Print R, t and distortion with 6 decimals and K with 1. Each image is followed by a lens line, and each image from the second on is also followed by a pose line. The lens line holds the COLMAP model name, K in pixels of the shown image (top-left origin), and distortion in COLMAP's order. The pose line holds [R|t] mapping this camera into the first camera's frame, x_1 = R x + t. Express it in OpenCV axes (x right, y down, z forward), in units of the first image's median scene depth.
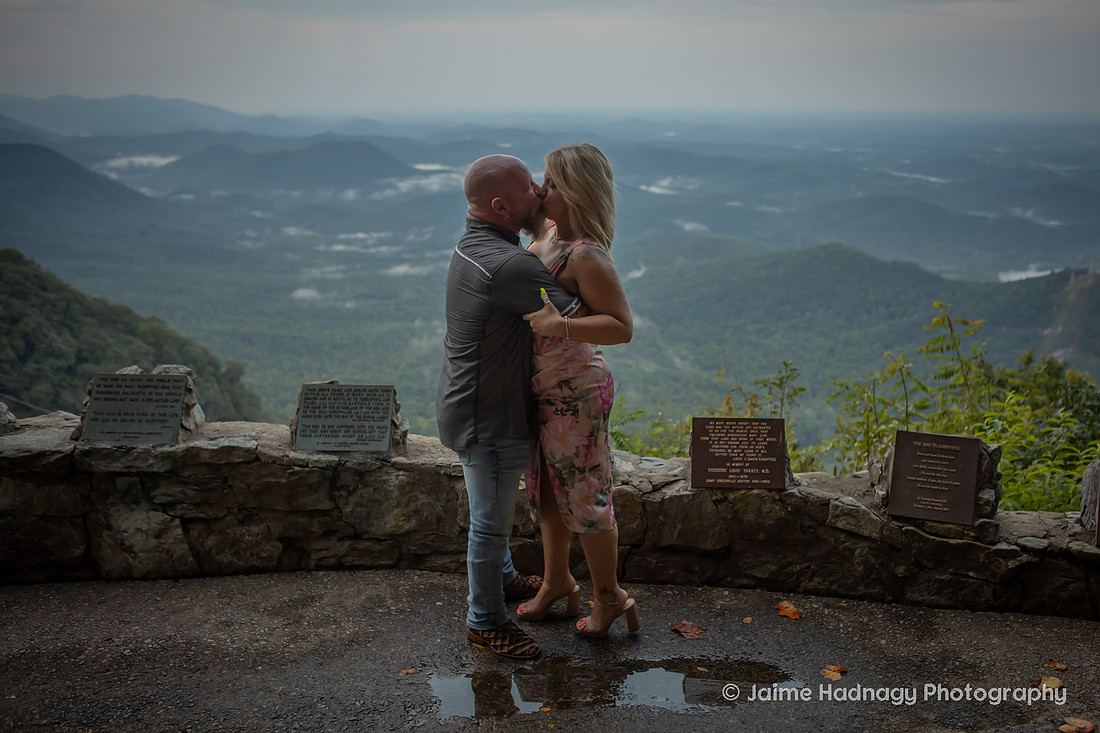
lens RADIAL K [[988.6, 0, 619.6], [0, 988.6, 369.3], [0, 0, 1]] dist [-0.065110, 0.038139]
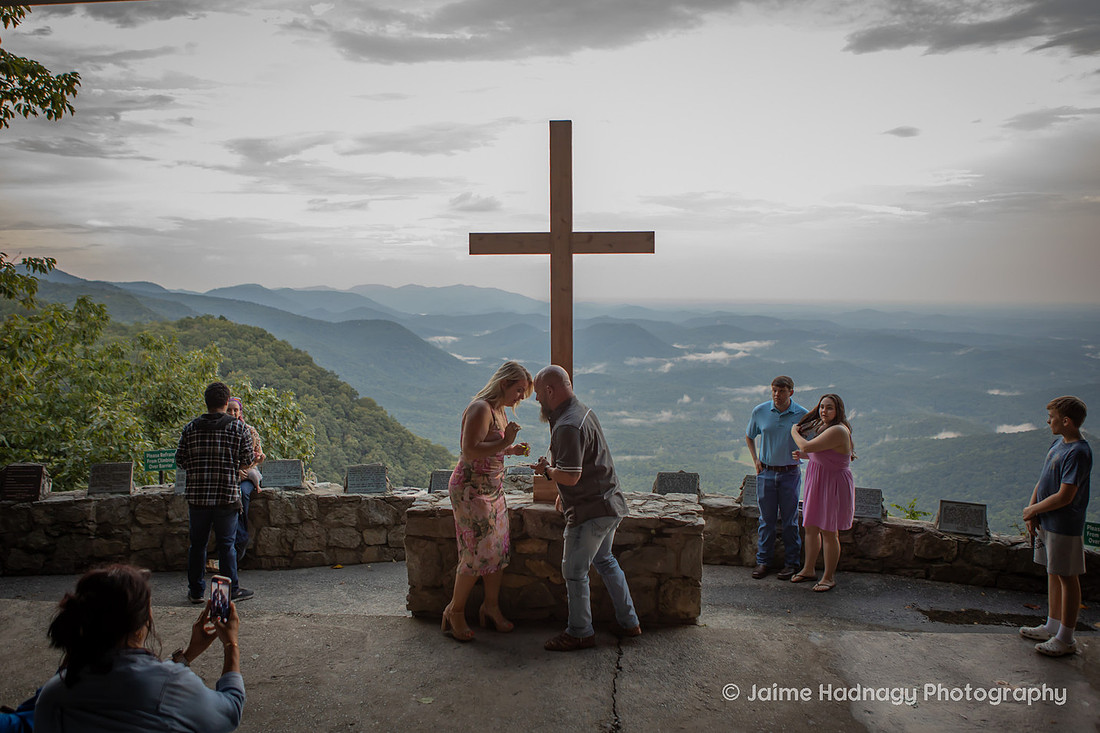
lens RADIAL K [[882.7, 0, 533.3], [0, 882.7, 342.3], [0, 0, 1]] dist [-0.099836, 0.066465]
pose [[0.942871, 0.022283, -0.332412, -0.332354], [-0.088991, 0.978352, -0.186835, 0.129493], [0.321053, 0.205743, 0.924443, -1.145391]]
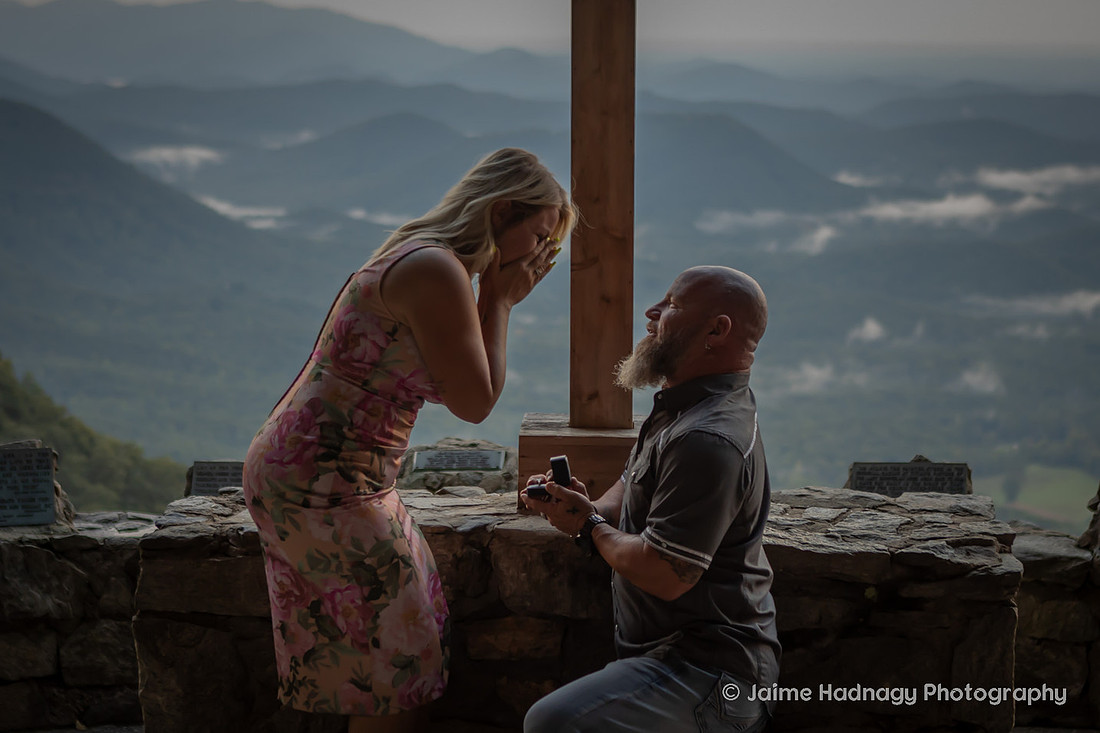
lens RADIAL K [[2510.8, 0, 603.7], [0, 2510.8, 370.0], [0, 0, 1]] dist [0.056547, 0.000000]
pose [[0.962959, 0.048636, -0.265224, -0.394236], [-0.081925, 0.989873, -0.115929, 0.197956], [0.256900, 0.133364, 0.957192, -1.094816]]
